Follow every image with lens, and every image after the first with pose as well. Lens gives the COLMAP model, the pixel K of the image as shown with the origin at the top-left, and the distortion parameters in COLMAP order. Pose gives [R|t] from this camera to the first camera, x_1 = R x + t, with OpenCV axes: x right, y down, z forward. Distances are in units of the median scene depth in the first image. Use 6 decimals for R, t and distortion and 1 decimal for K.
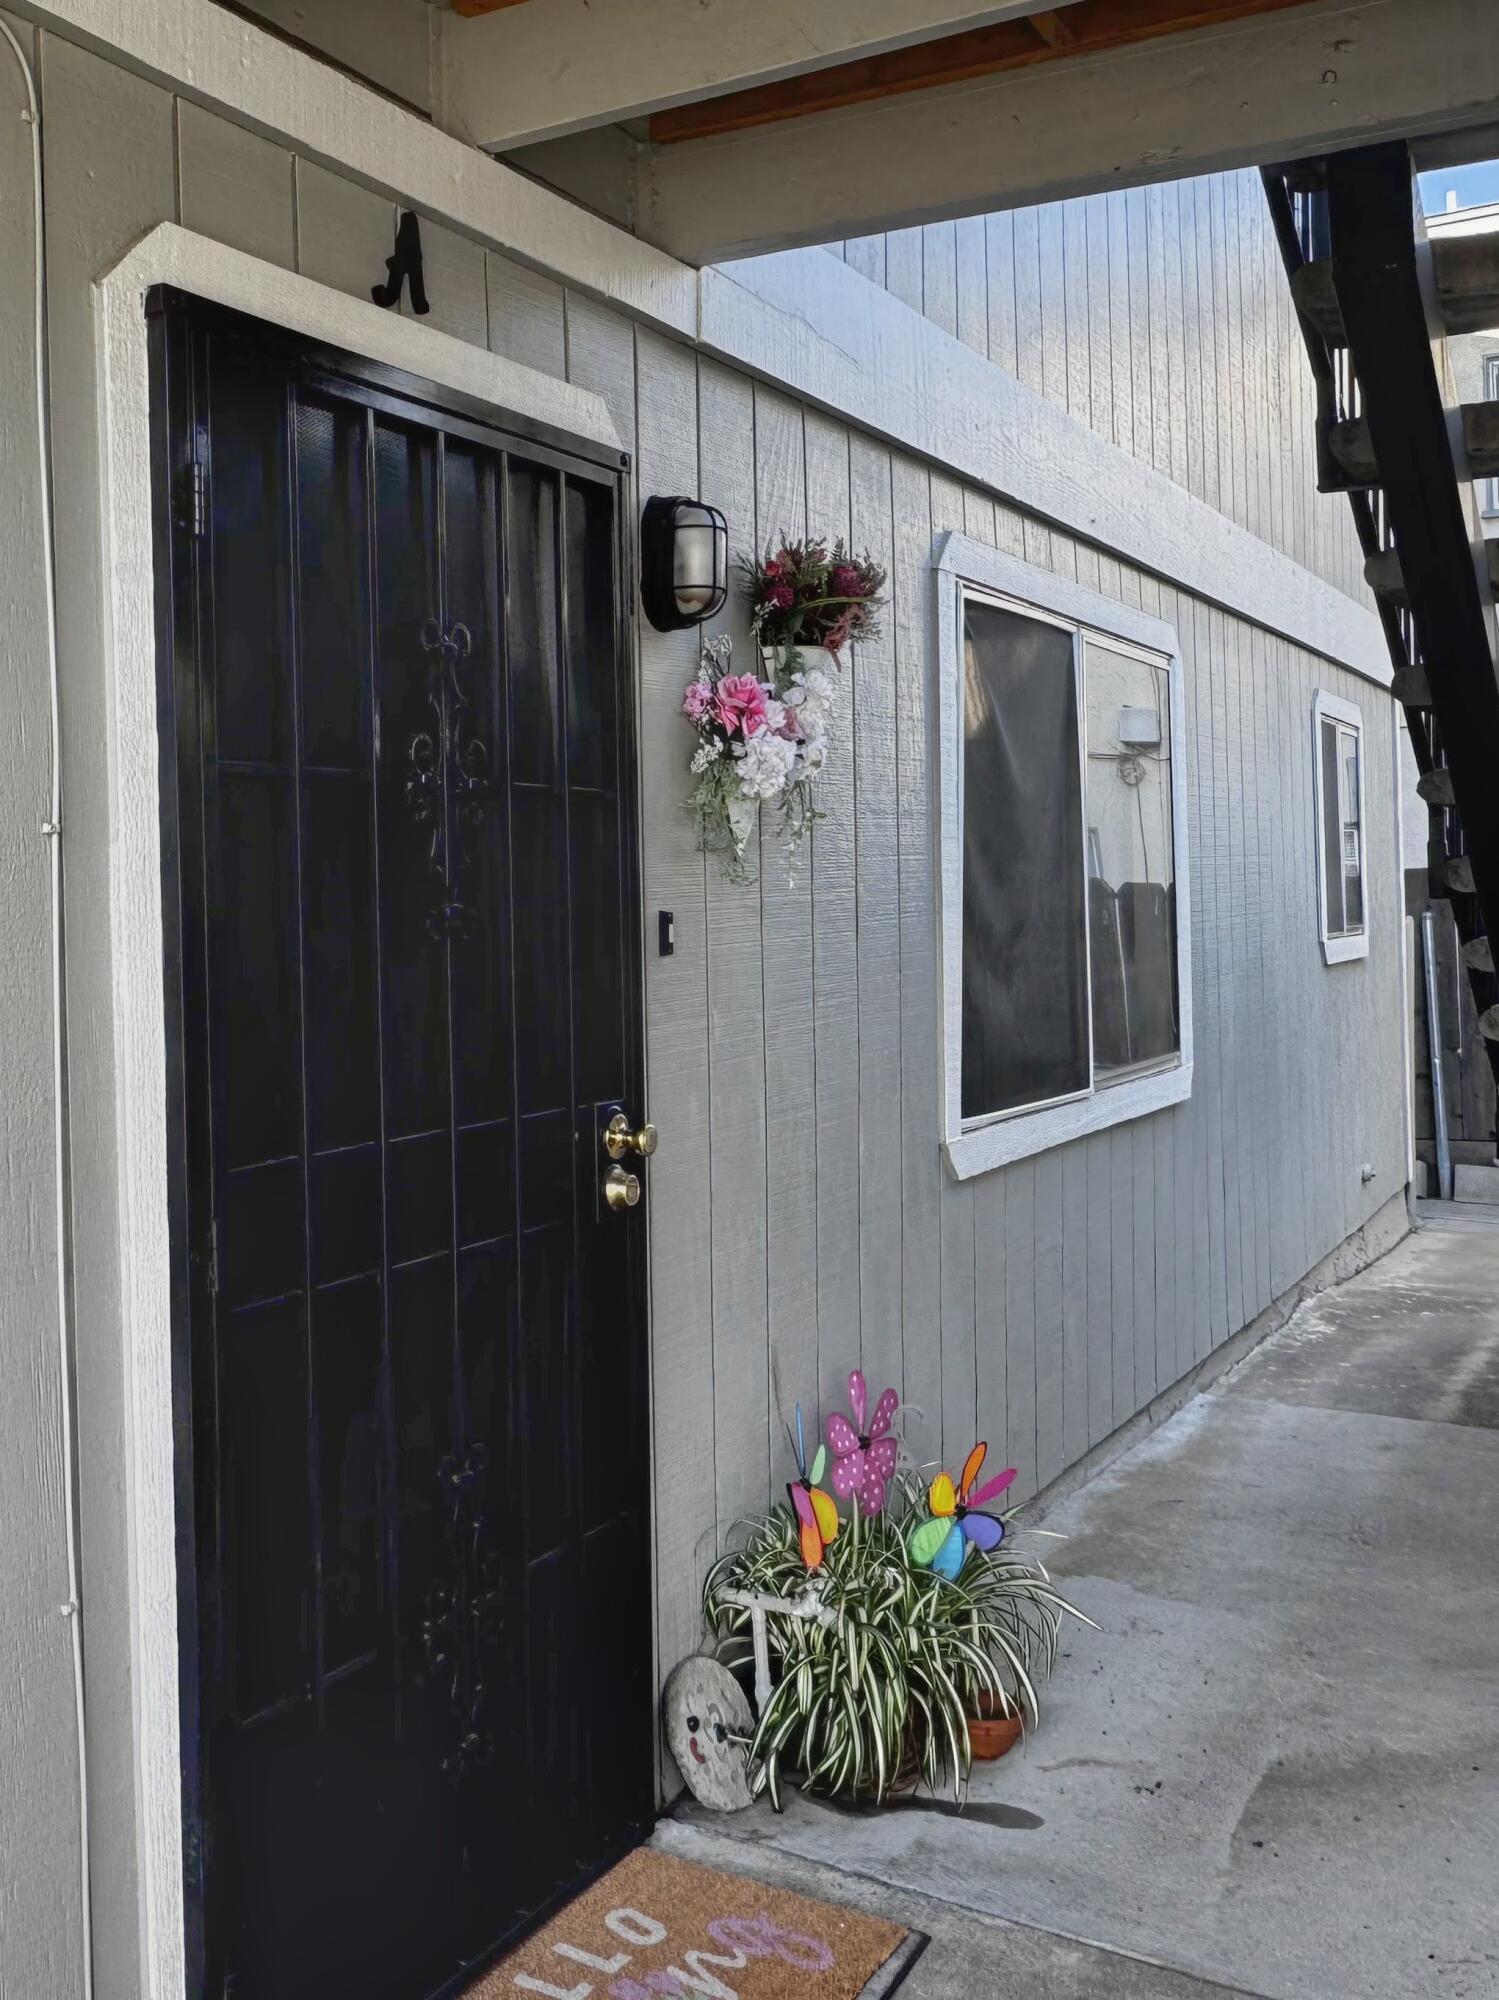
lens RADIAL K [[1348.1, 0, 810.9], [0, 1348.1, 995.4], [0, 0, 1]] dist [0.007105, -0.000087]
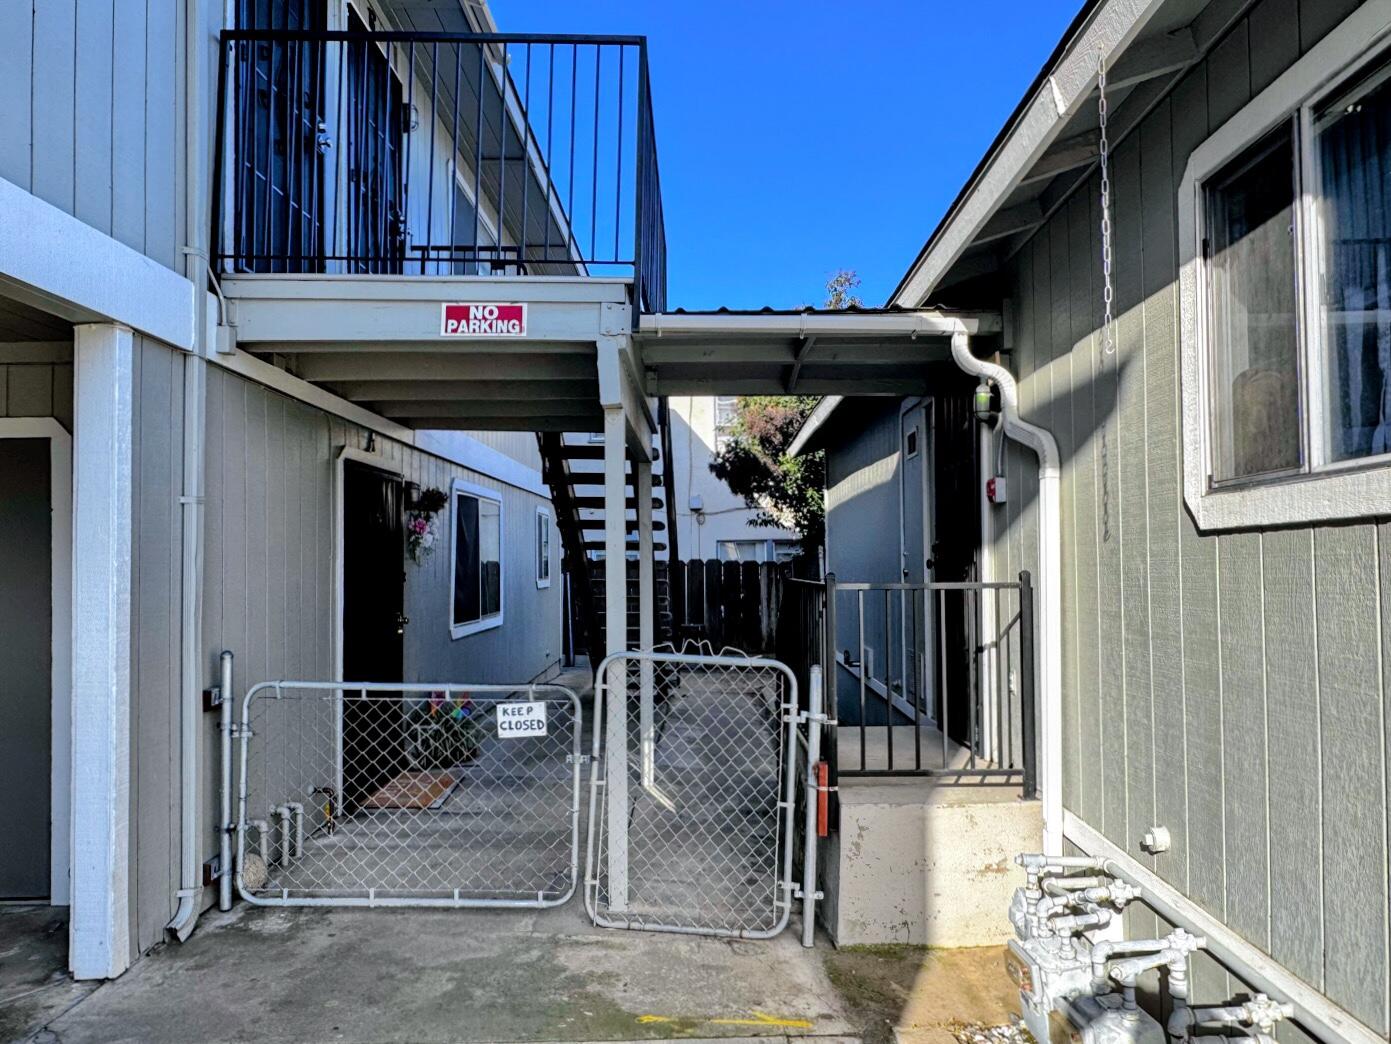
lens RADIAL K [[937.6, 0, 695.5], [0, 937.6, 522.0], [0, 0, 1]] dist [0.007105, -0.000087]
pose [[0.854971, 0.057951, 0.515429, -0.719399], [-0.008349, 0.995148, -0.098038, 0.056096], [-0.518609, 0.079517, 0.851306, -1.746916]]
